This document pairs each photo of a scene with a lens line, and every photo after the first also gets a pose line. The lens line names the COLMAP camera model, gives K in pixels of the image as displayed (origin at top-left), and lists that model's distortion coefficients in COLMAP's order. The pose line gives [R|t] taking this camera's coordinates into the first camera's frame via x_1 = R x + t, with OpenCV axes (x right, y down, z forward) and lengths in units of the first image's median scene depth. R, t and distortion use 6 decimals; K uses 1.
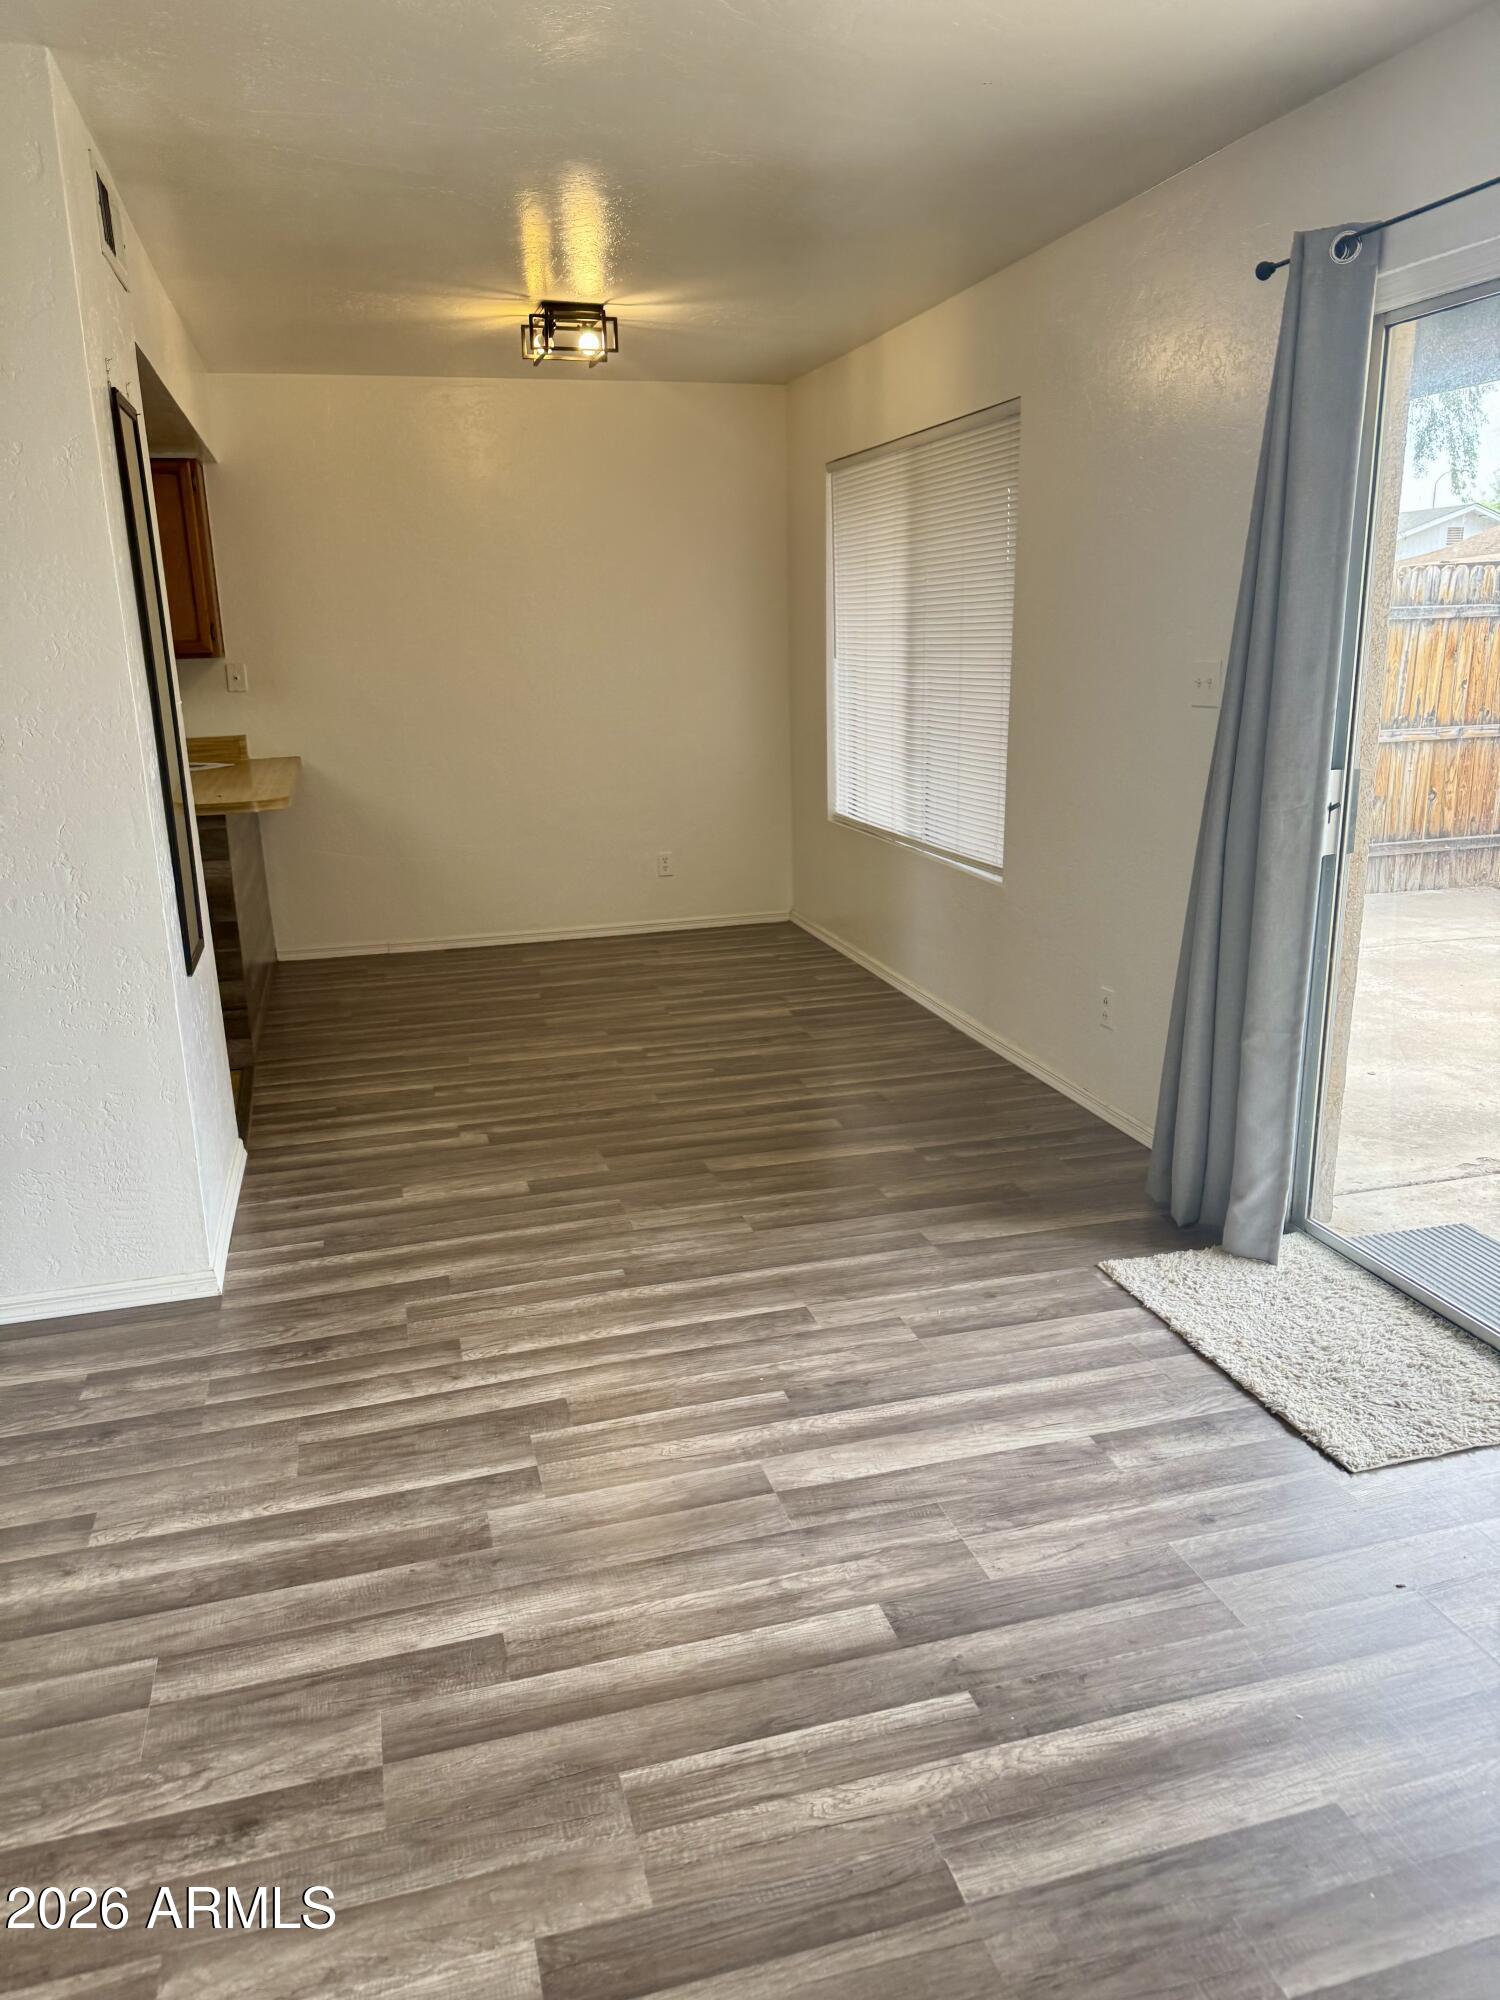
lens RADIAL K [[1420.4, 0, 757.4], [0, 1420.4, 971.3], [0, 0, 1]] dist [0.159853, -0.252919]
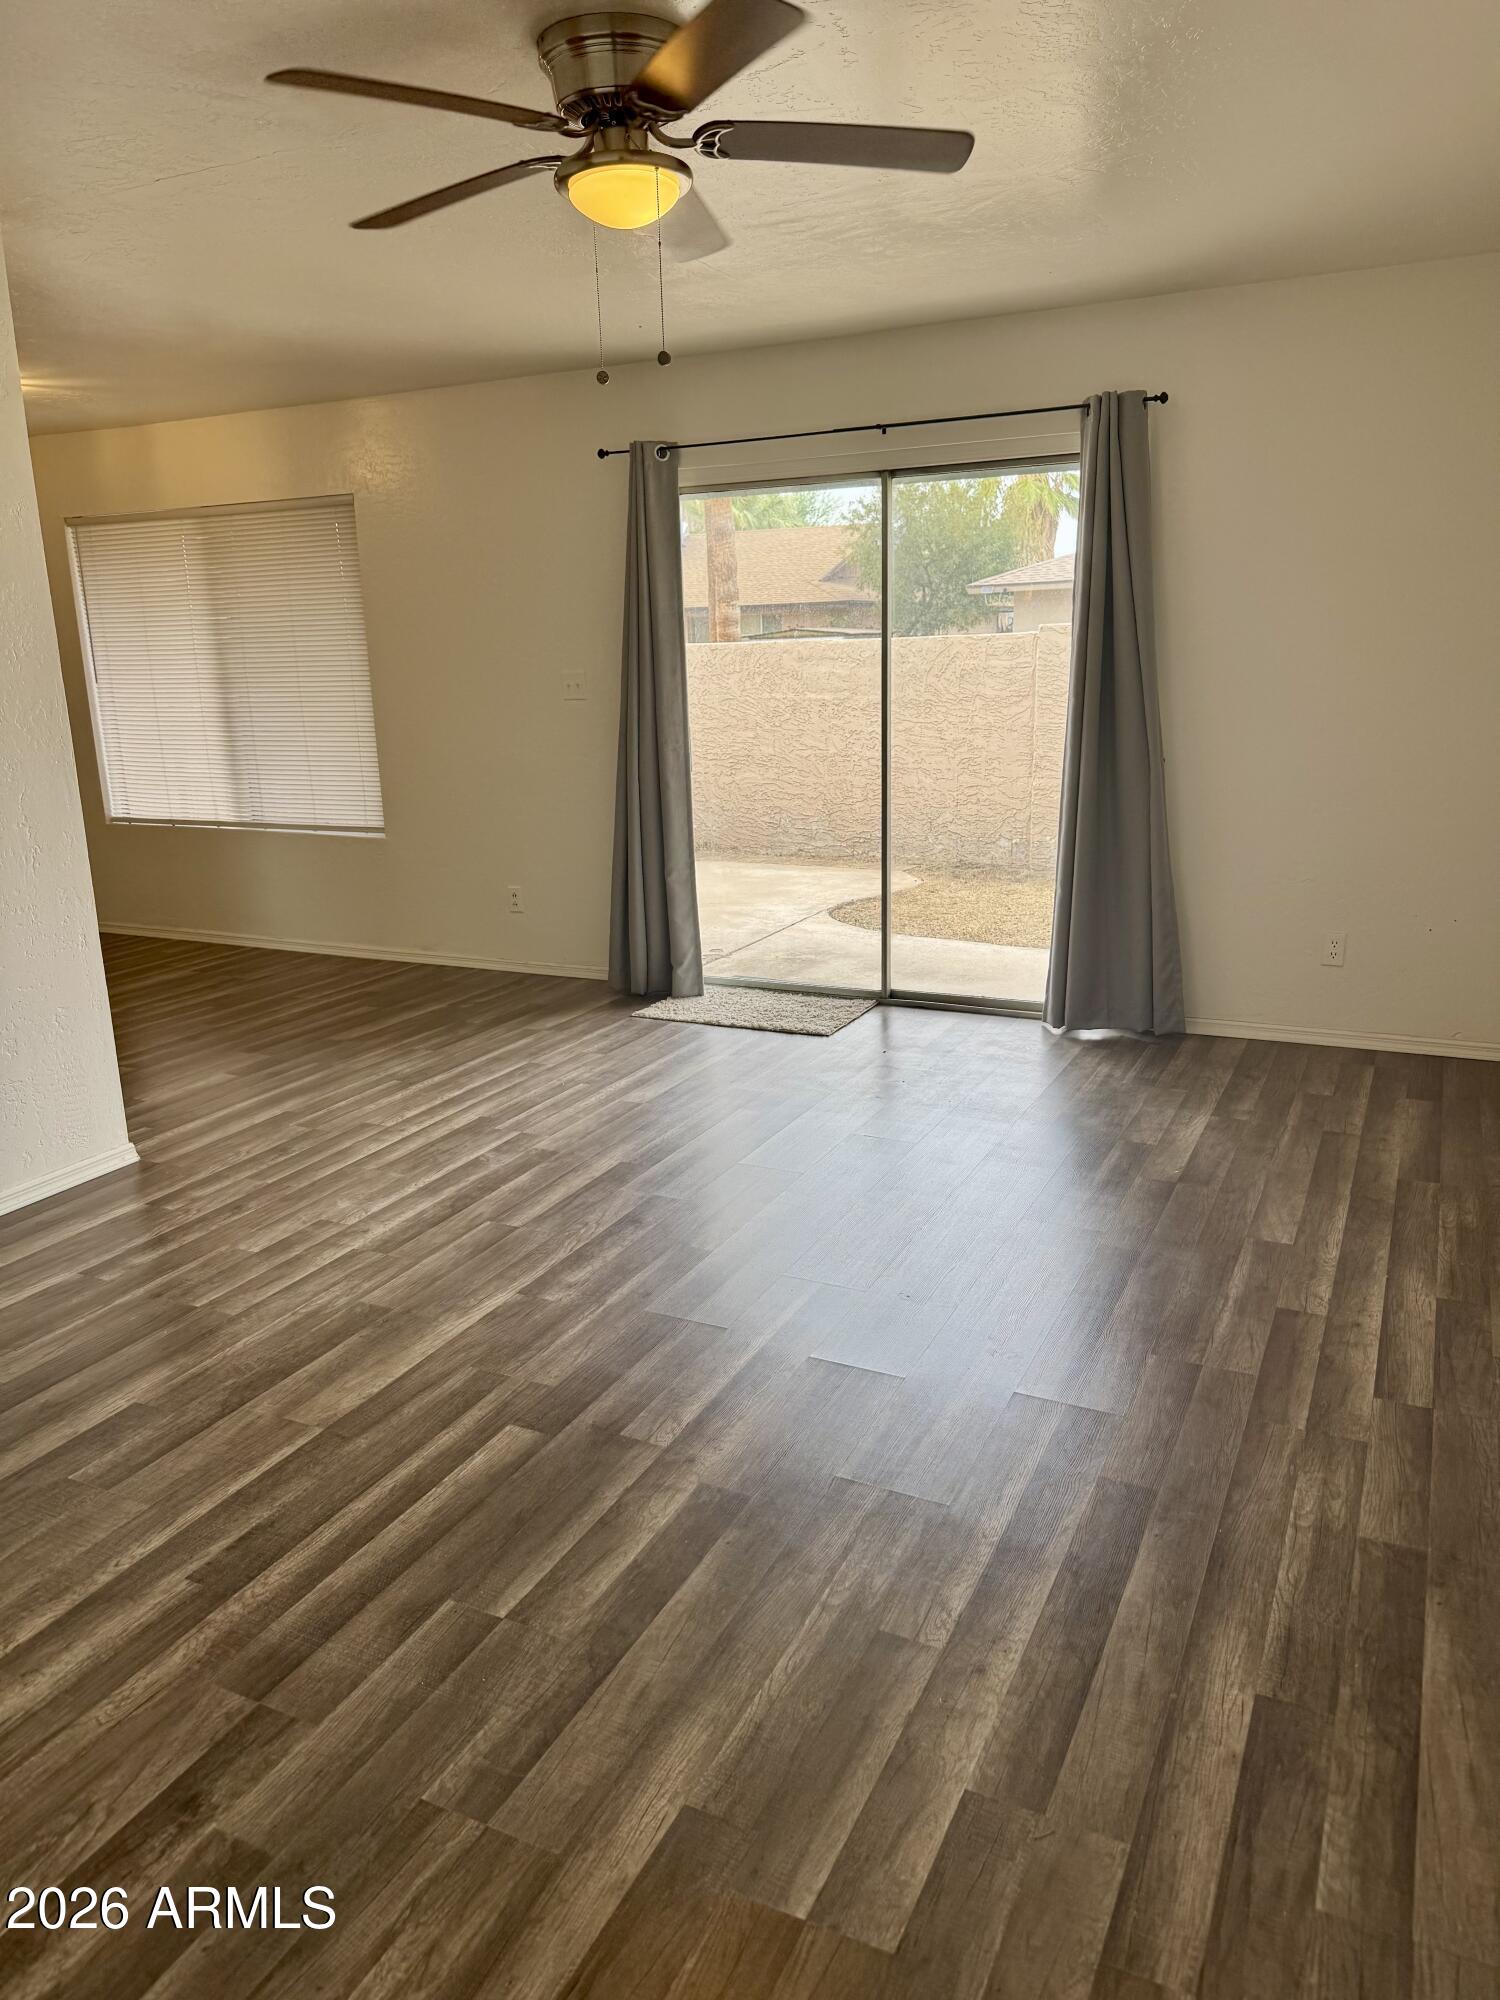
lens RADIAL K [[1420.4, 0, 757.4], [0, 1420.4, 971.3], [0, 0, 1]] dist [0.159853, -0.252919]
pose [[0.665367, -0.161139, 0.728918, -0.989658], [0.187350, 0.981220, 0.045898, 0.109903], [-0.722625, 0.106024, 0.683061, -0.318698]]
